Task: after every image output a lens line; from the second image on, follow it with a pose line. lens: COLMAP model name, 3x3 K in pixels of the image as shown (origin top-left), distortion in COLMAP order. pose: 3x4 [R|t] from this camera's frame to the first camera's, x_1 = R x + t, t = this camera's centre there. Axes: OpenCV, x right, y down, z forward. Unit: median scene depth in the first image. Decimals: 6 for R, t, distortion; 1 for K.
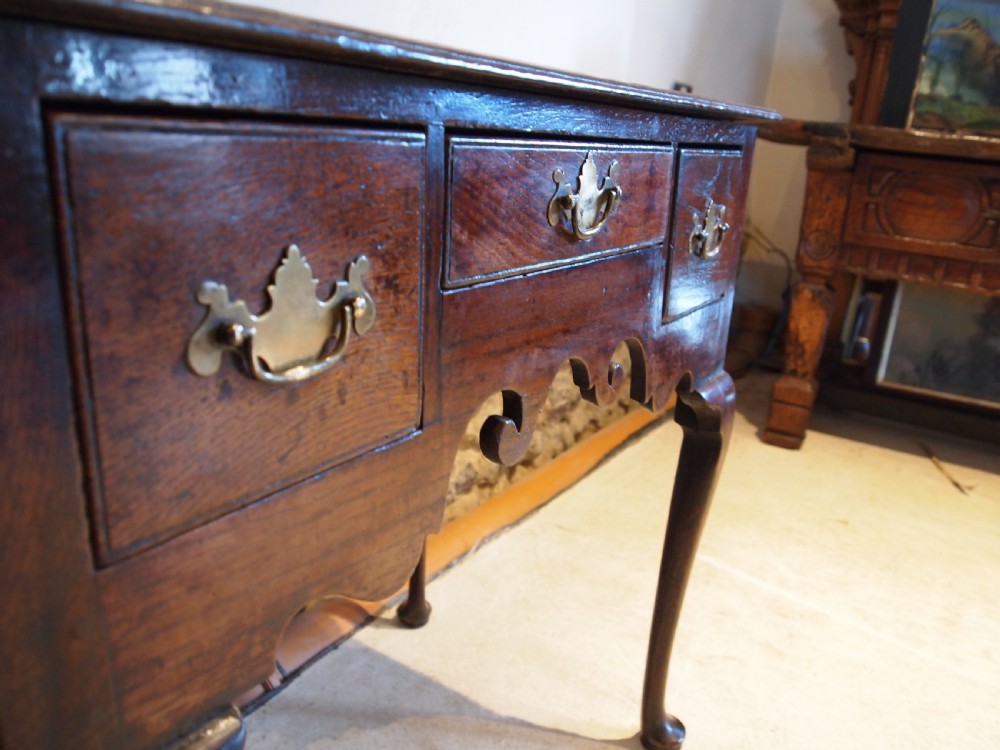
lens RADIAL K [[789.6, 0, 501.8], [0, 789.6, 378.8], [0, 0, 1]] dist [-0.045563, -0.000115]
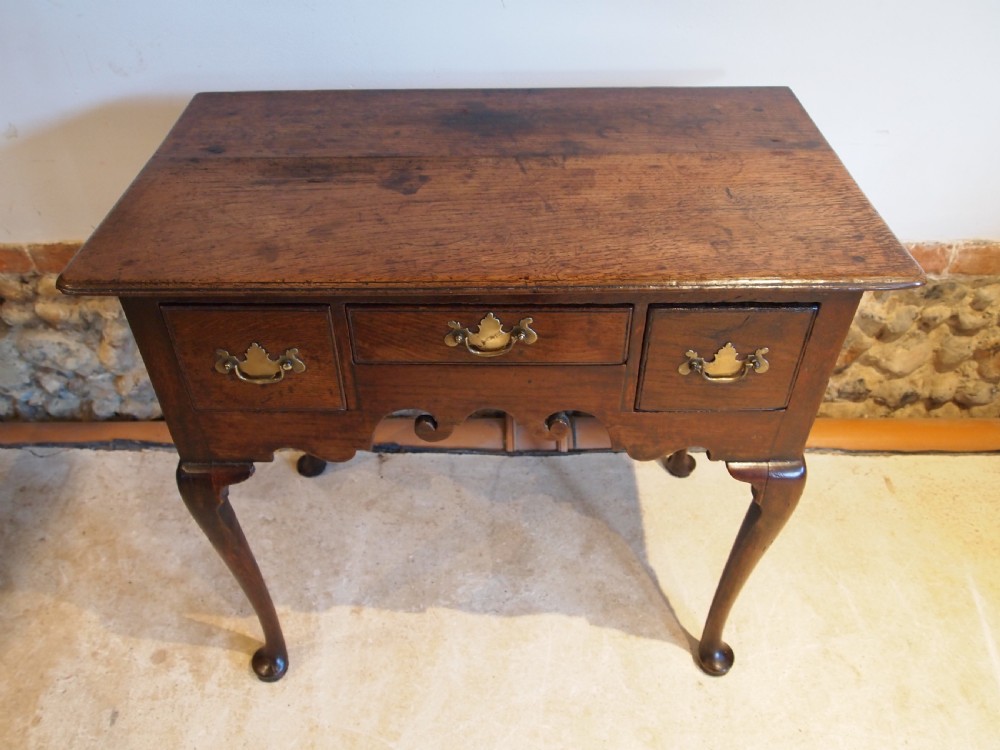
lens RADIAL K [[796.9, 0, 501.9], [0, 796.9, 376.7], [0, 0, 1]] dist [-0.045386, -0.000505]
pose [[0.544438, 0.520156, -0.658047, 0.573943], [-0.221444, 0.845807, 0.485359, -0.442335], [0.809043, -0.118527, 0.575675, 0.027974]]
